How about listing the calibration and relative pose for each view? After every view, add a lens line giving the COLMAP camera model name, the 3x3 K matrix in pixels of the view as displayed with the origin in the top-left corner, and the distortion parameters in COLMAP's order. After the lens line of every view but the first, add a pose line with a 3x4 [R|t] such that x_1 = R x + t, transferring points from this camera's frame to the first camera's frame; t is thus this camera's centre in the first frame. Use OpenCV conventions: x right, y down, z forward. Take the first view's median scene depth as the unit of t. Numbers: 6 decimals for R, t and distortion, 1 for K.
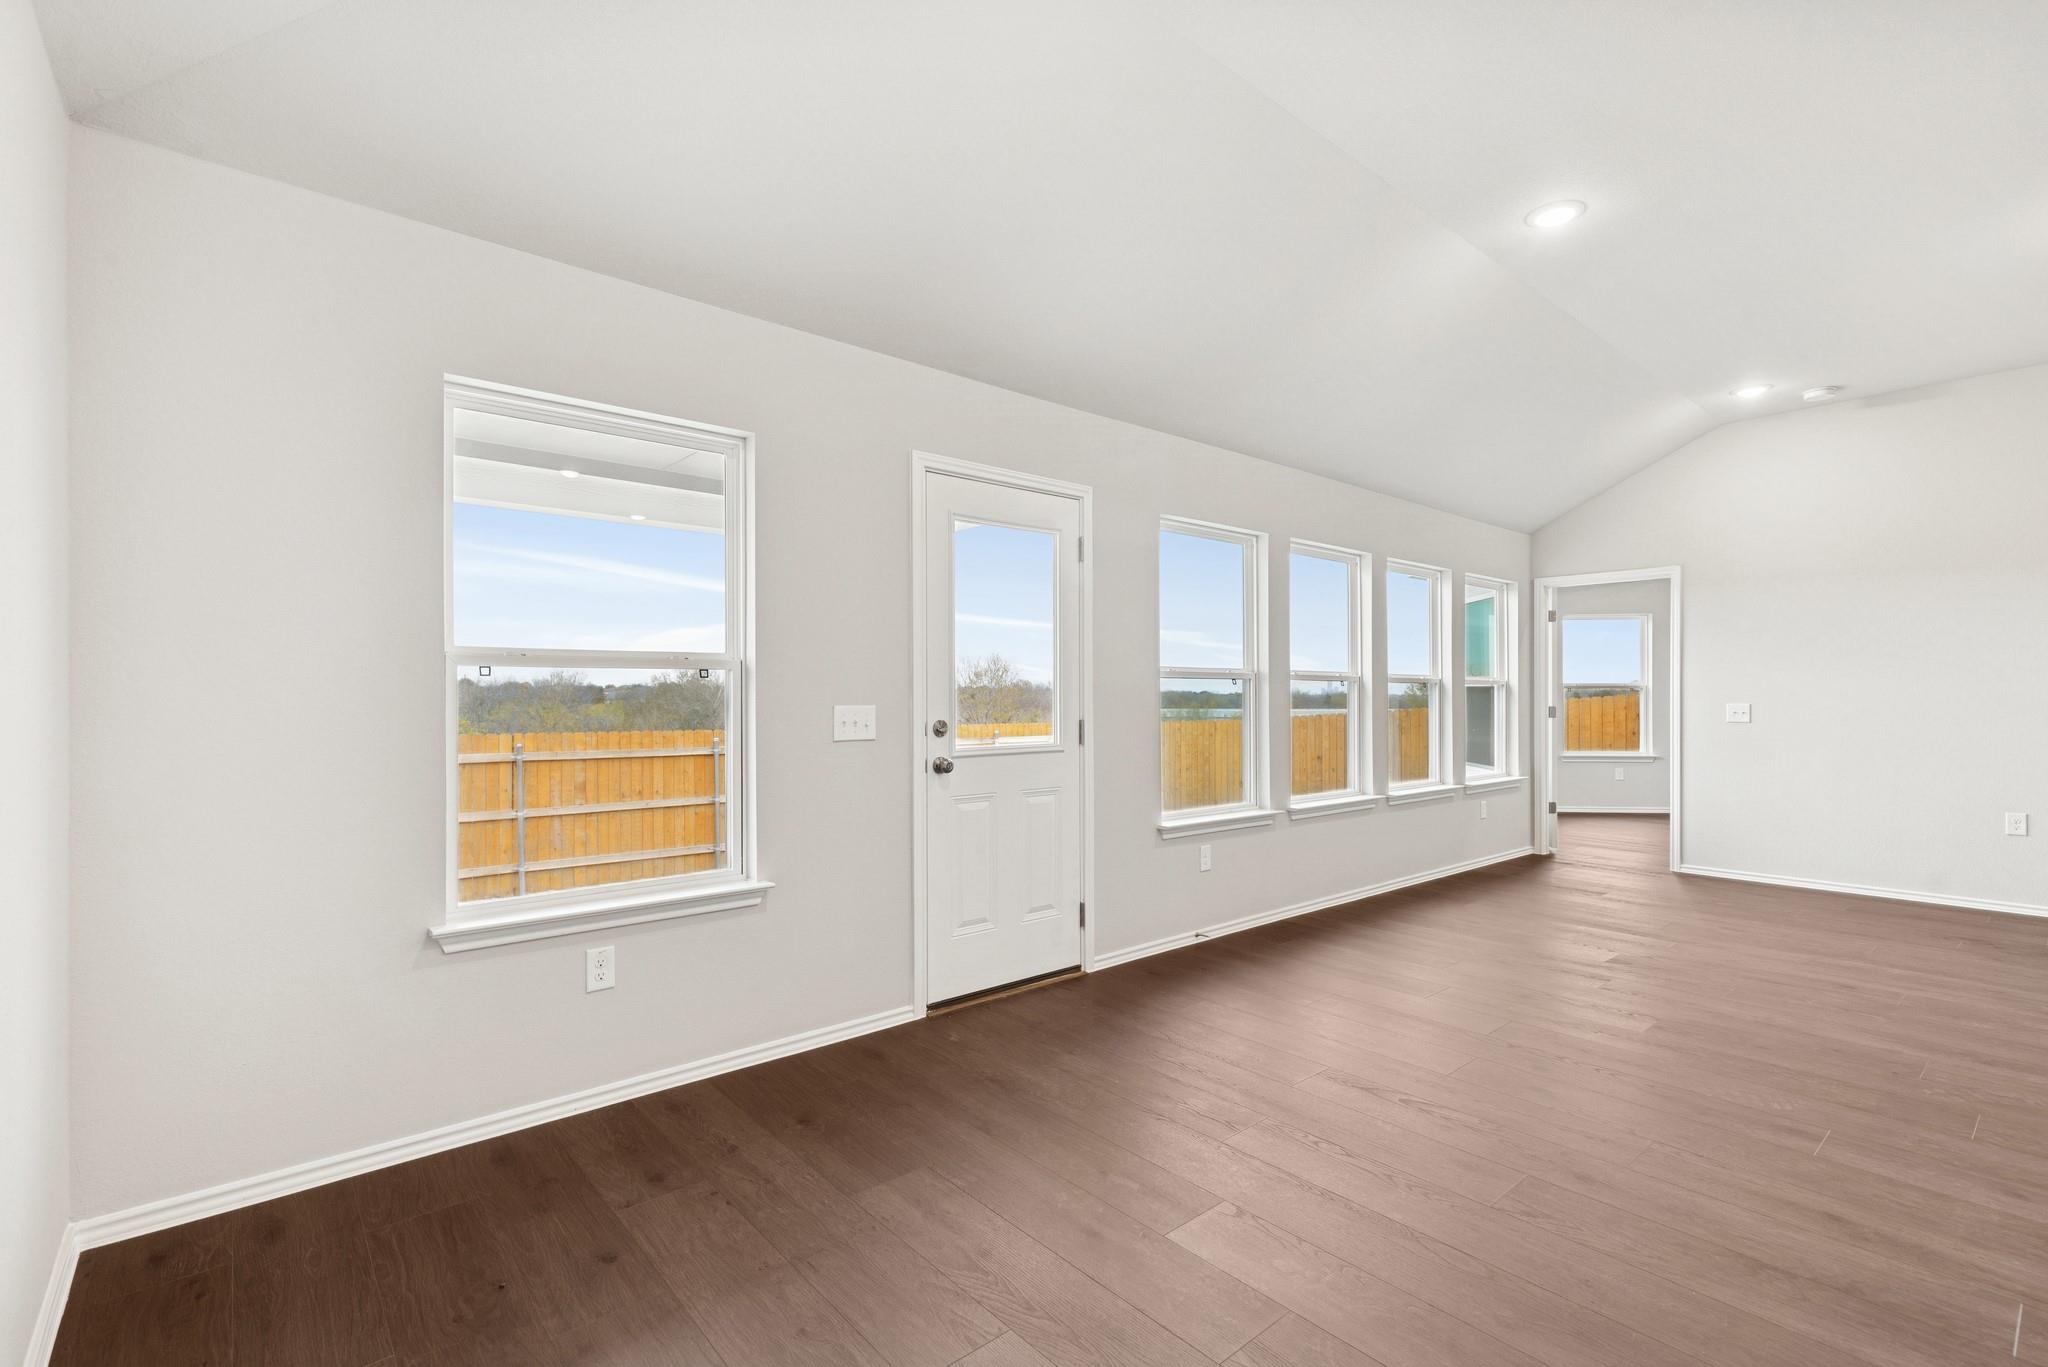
lens RADIAL K [[923.5, 0, 1016.5], [0, 923.5, 691.8], [0, 0, 1]] dist [0.006394, -0.001093]
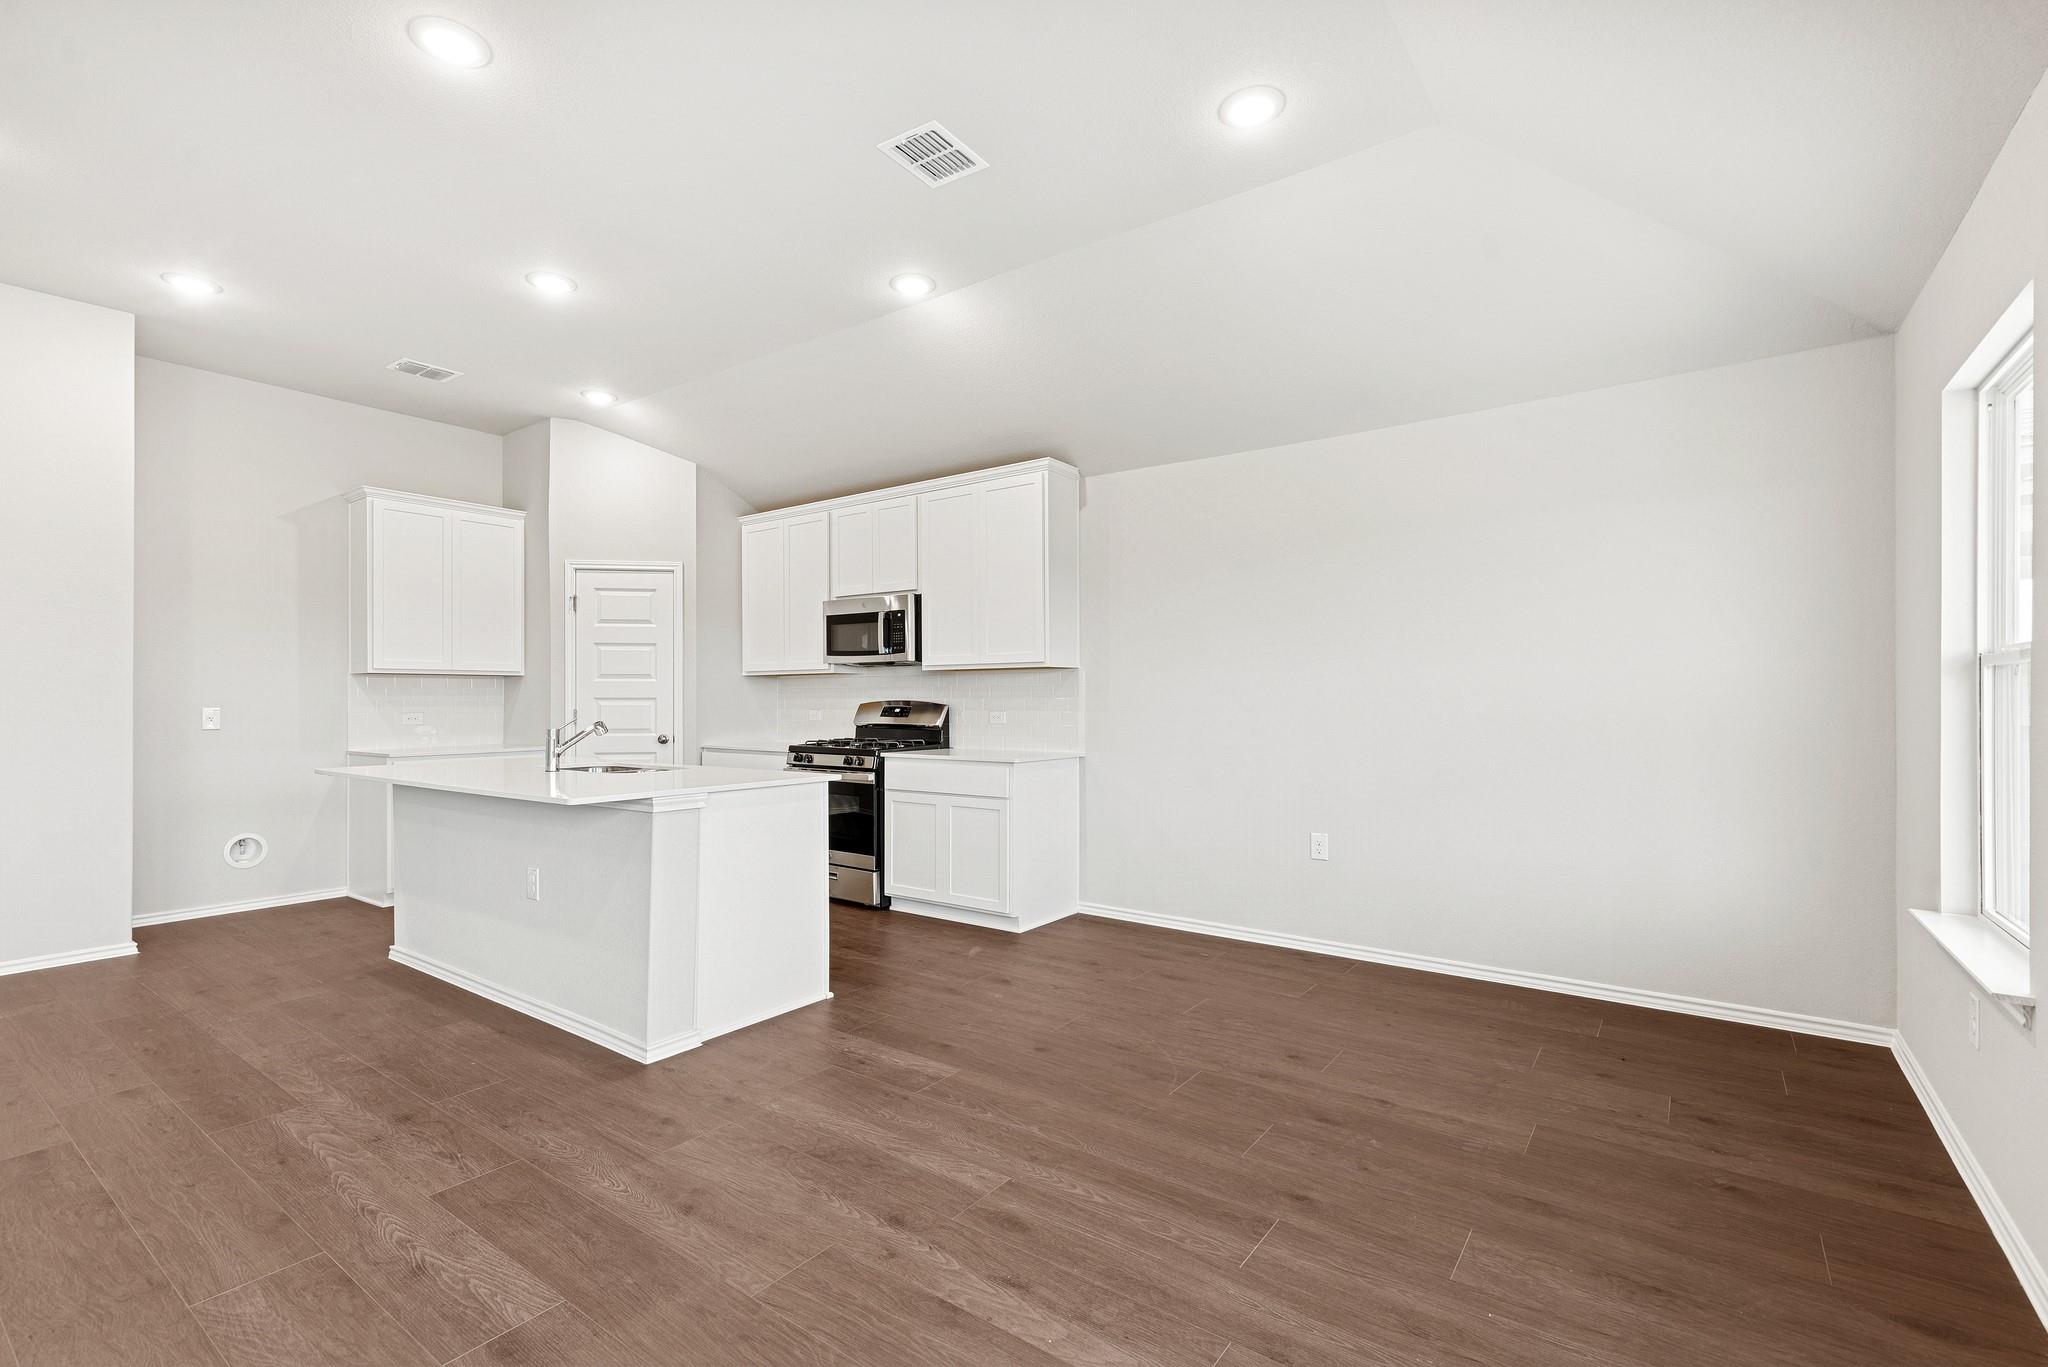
lens RADIAL K [[923.5, 0, 1019.3], [0, 923.5, 691.9], [0, 0, 1]] dist [0.006394, -0.001093]
pose [[-0.973116, 0.002515, -0.230302, 0.225761], [0.004913, 0.999940, -0.009840, 0.001982], [0.230263, -0.010707, -0.973069, 0.620875]]
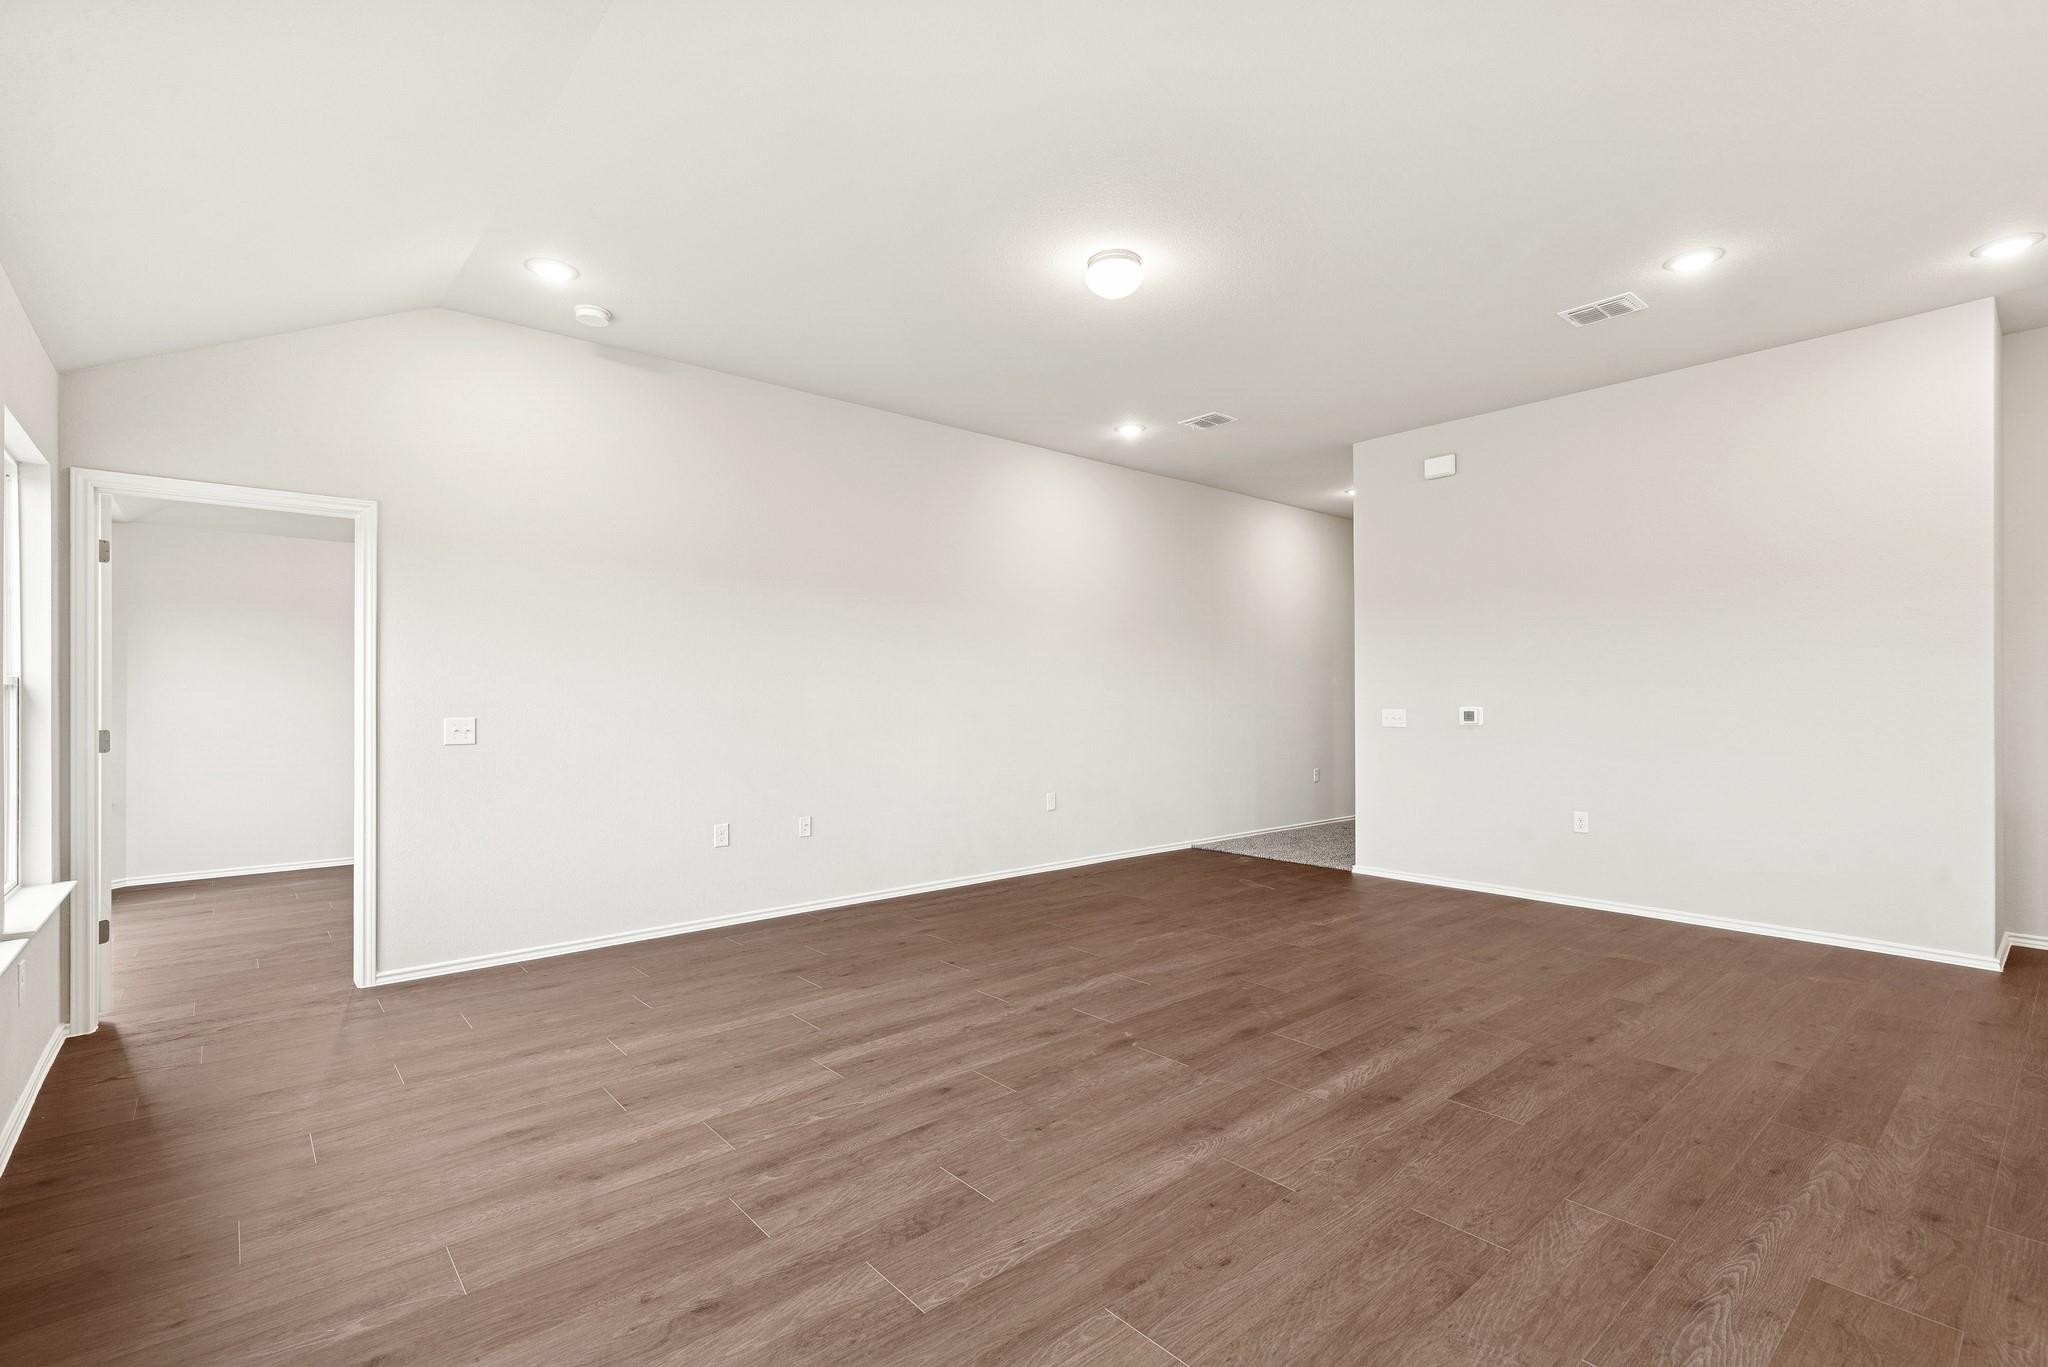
lens RADIAL K [[923.5, 0, 1010.1], [0, 923.5, 693.5], [0, 0, 1]] dist [0.006394, -0.001093]
pose [[-0.001777, 0.005475, 0.999983, 0.072021], [-0.003496, 0.999979, -0.005482, -0.002375], [-0.999992, -0.003506, -0.001758, 0.507241]]
